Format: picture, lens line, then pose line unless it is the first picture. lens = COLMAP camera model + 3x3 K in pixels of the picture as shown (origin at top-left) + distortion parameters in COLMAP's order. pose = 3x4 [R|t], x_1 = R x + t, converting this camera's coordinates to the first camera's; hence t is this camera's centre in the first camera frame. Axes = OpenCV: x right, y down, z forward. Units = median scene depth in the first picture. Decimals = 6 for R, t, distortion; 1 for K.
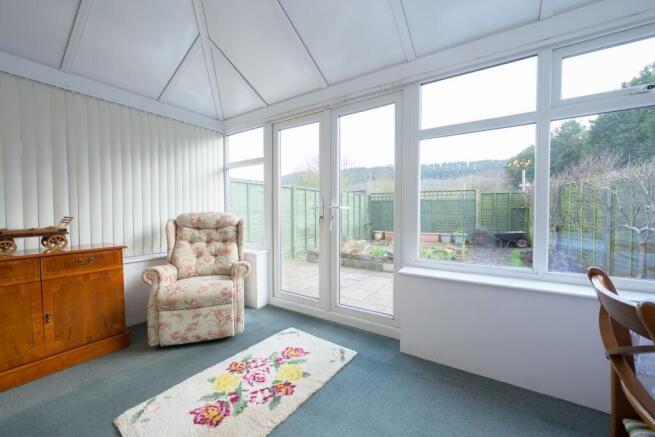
lens RADIAL K [[263.9, 0, 327.5], [0, 263.9, 218.5], [0, 0, 1]] dist [-0.003302, -0.000153]
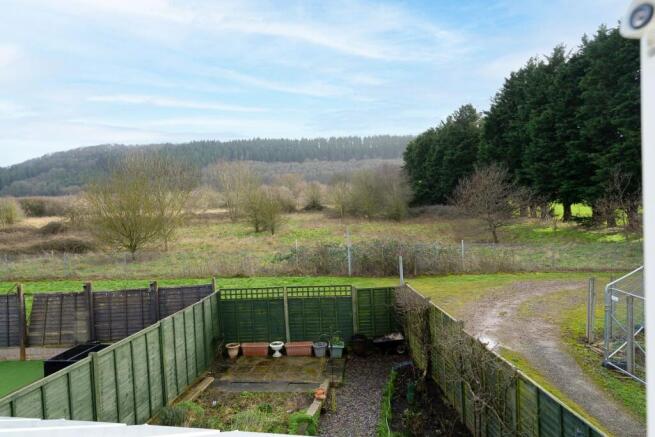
lens RADIAL K [[408.2, 0, 329.1], [0, 408.2, 215.9], [0, 0, 1]] dist [0.003457, 0.001058]
pose [[0.920465, -0.045606, 0.388156, 0.021163], [0.048456, 0.998822, 0.002448, -0.290721], [-0.387810, 0.016555, 0.921590, -0.115940]]
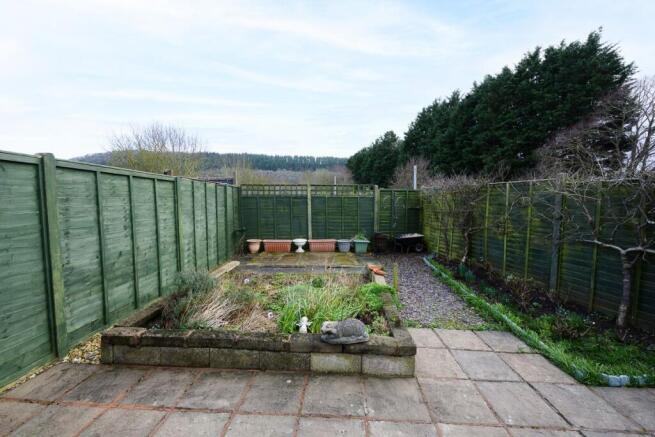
lens RADIAL K [[262.0, 0, 327.5], [0, 262.0, 218.5], [0, 0, 1]] dist [-0.003094, -0.000339]
pose [[0.859810, -0.027267, 0.509885, 0.010959], [0.006174, 0.999055, 0.043015, -0.036835], [-0.510576, -0.033836, 0.859167, 0.322592]]
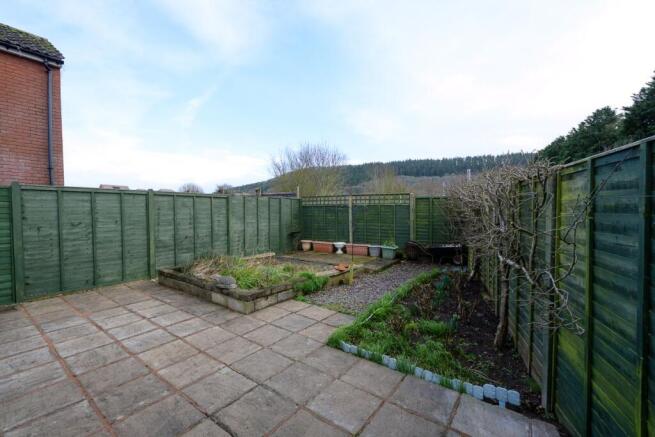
lens RADIAL K [[281.3, 0, 327.5], [0, 281.3, 218.5], [0, 0, 1]] dist [-0.003458, -0.000088]
pose [[0.998717, 0.004089, -0.050473, 0.308979], [-0.003832, 0.999979, 0.005189, -0.029955], [0.050493, -0.004989, 0.998712, 0.090007]]
